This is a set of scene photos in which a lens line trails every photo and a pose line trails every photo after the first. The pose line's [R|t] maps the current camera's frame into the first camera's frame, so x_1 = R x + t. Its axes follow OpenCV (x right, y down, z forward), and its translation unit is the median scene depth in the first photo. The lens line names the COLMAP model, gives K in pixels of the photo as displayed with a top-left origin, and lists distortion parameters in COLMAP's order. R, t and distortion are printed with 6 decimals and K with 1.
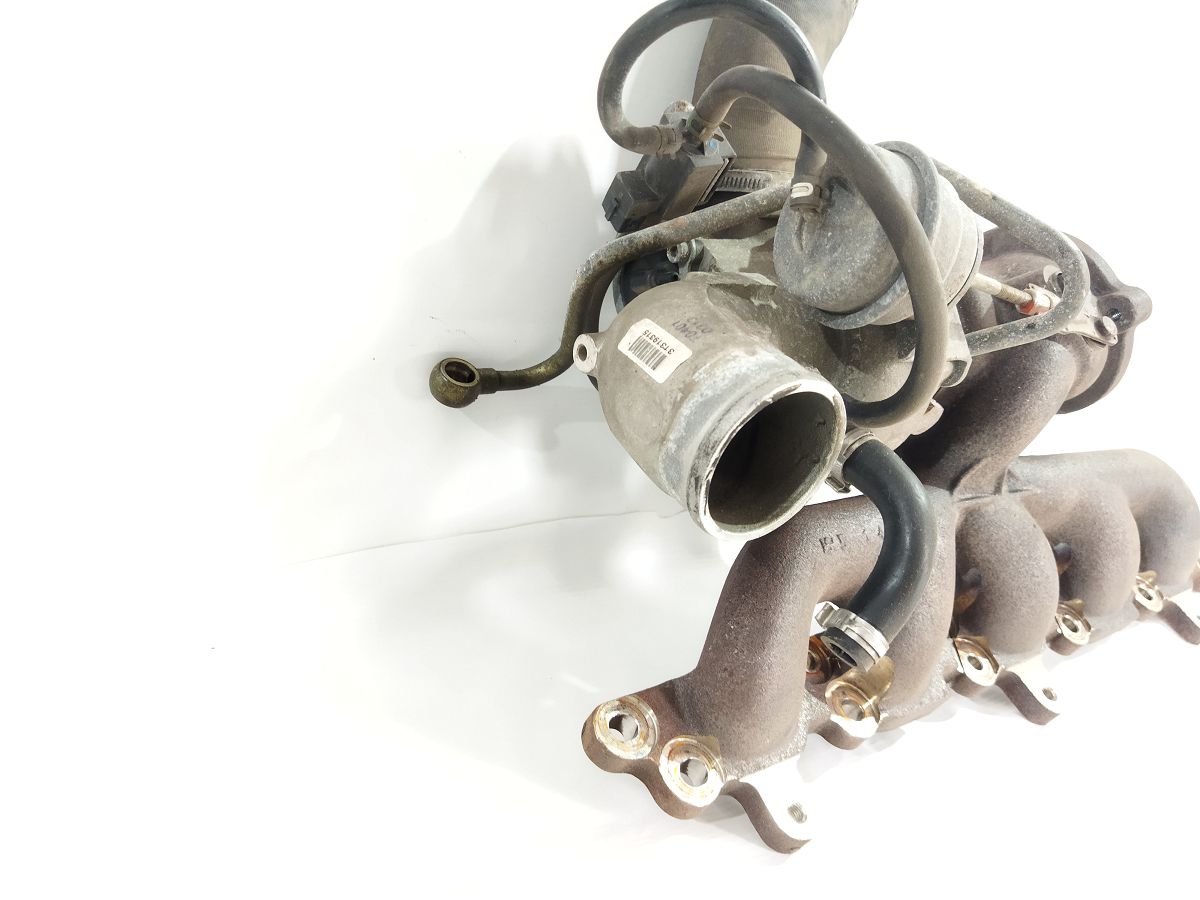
lens RADIAL K [[874.9, 0, 586.1], [0, 874.9, 437.6], [0, 0, 1]] dist [0.057432, -0.000838]
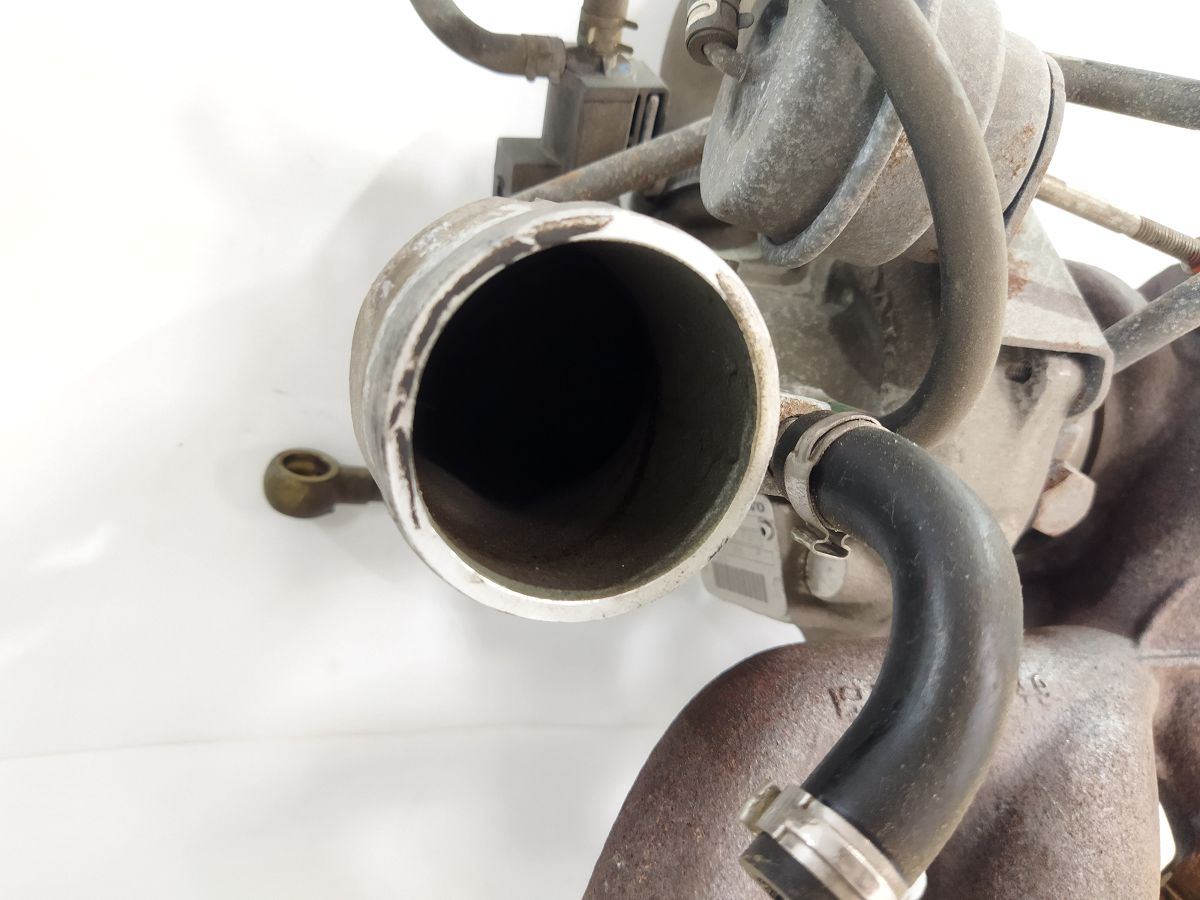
lens RADIAL K [[908.9, 0, 600.0], [0, 908.9, 450.0], [0, 0, 1]] dist [0.086017, -0.164085]
pose [[0.980243, -0.050183, -0.191324, 0.229334], [-0.012376, 0.949825, -0.312536, 0.141139], [0.197408, 0.308729, 0.930439, 0.428118]]
